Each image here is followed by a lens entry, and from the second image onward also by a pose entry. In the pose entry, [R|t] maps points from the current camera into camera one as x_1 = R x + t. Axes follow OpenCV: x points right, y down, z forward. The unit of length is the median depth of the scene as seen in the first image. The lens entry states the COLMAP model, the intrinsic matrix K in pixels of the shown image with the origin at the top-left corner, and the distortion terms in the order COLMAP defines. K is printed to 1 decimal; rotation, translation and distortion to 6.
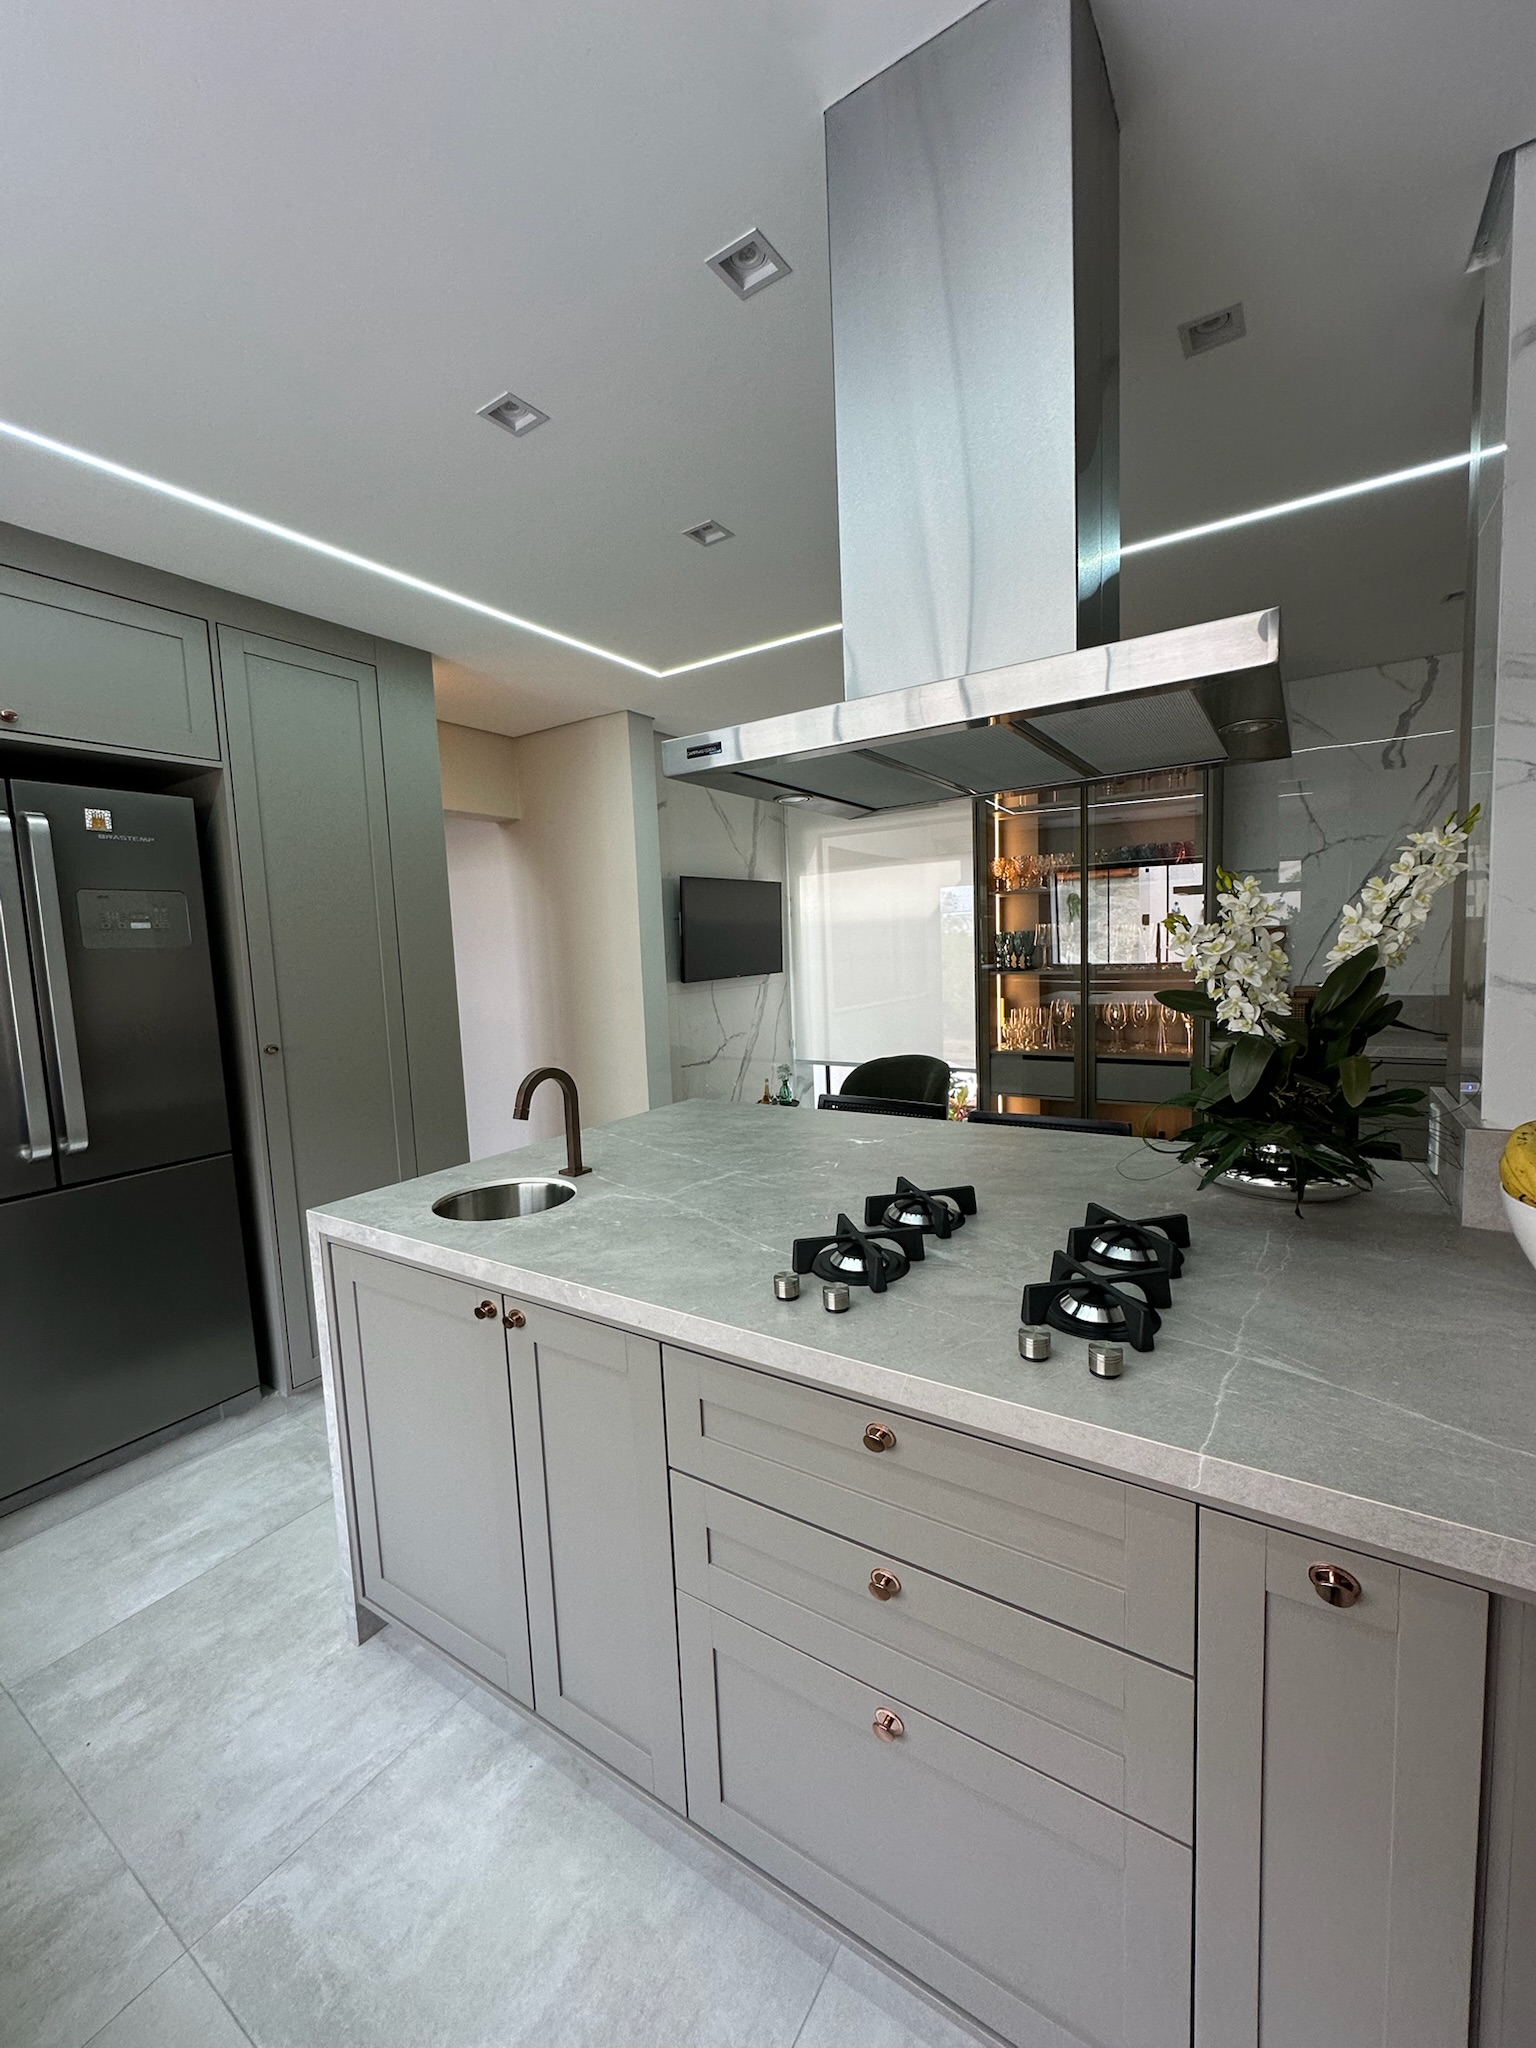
lens RADIAL K [[818.9, 0, 766.9], [0, 818.9, 1020.9], [0, 0, 1]] dist [-0.005450, 0.001624]
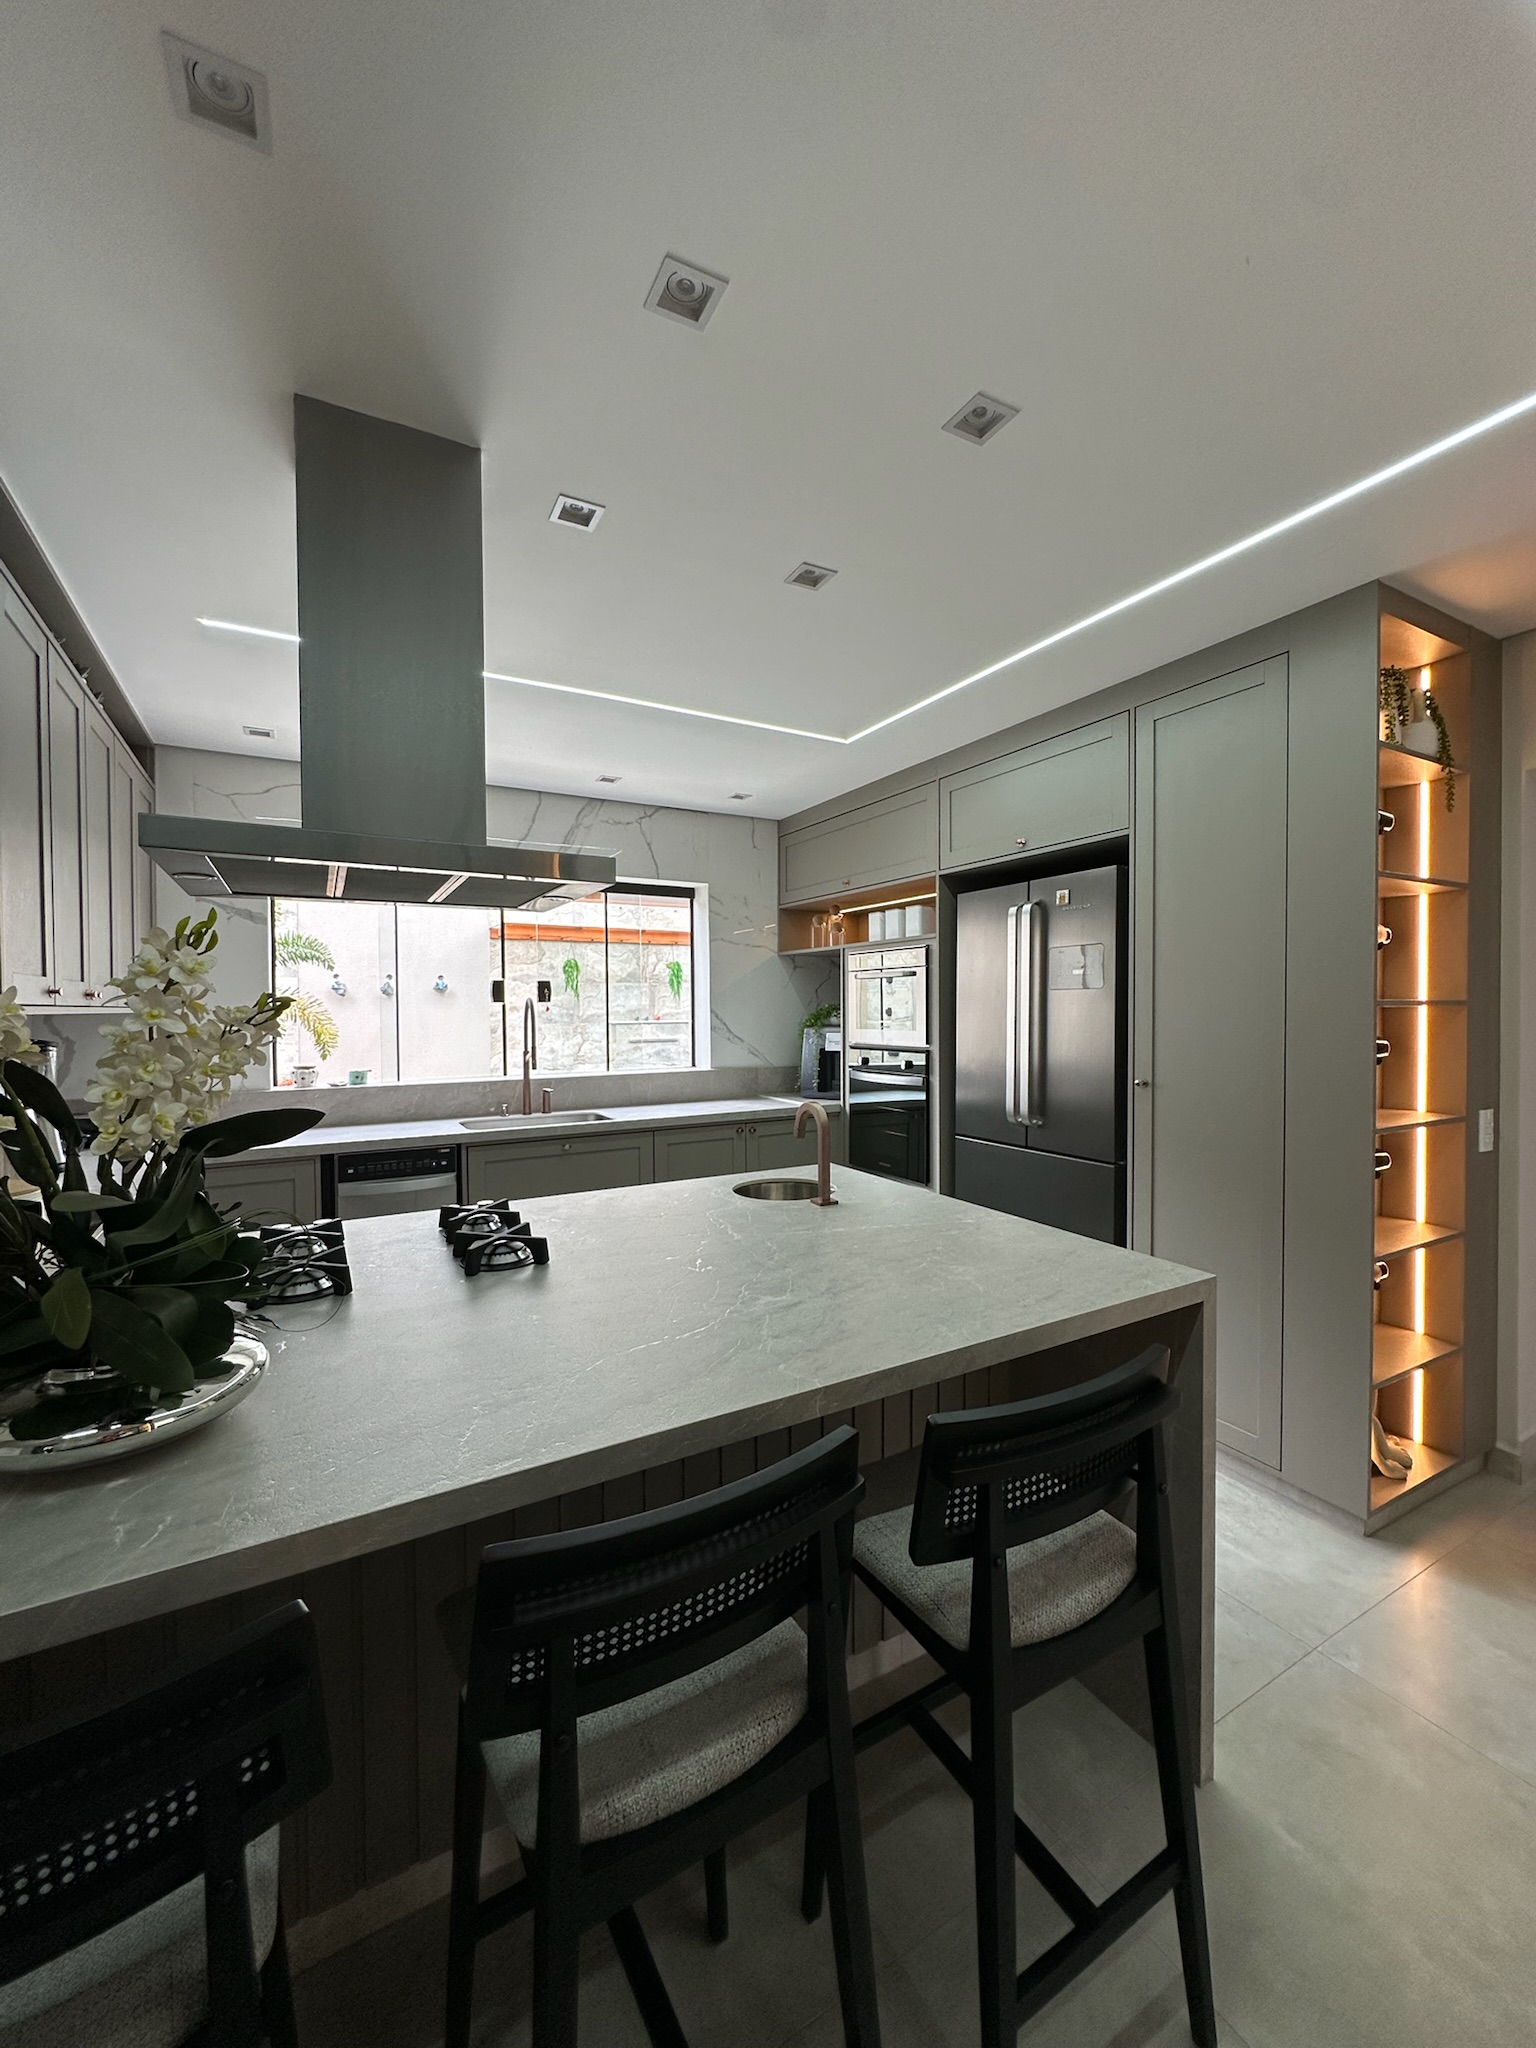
lens RADIAL K [[818.9, 0, 769.1], [0, 818.9, 1020.6], [0, 0, 1]] dist [-0.005450, 0.001624]
pose [[-0.460571, 0.057145, -0.885781, 0.847216], [-0.059858, 0.993654, 0.095229, -0.178333], [0.885602, 0.096881, -0.454228, 1.545345]]
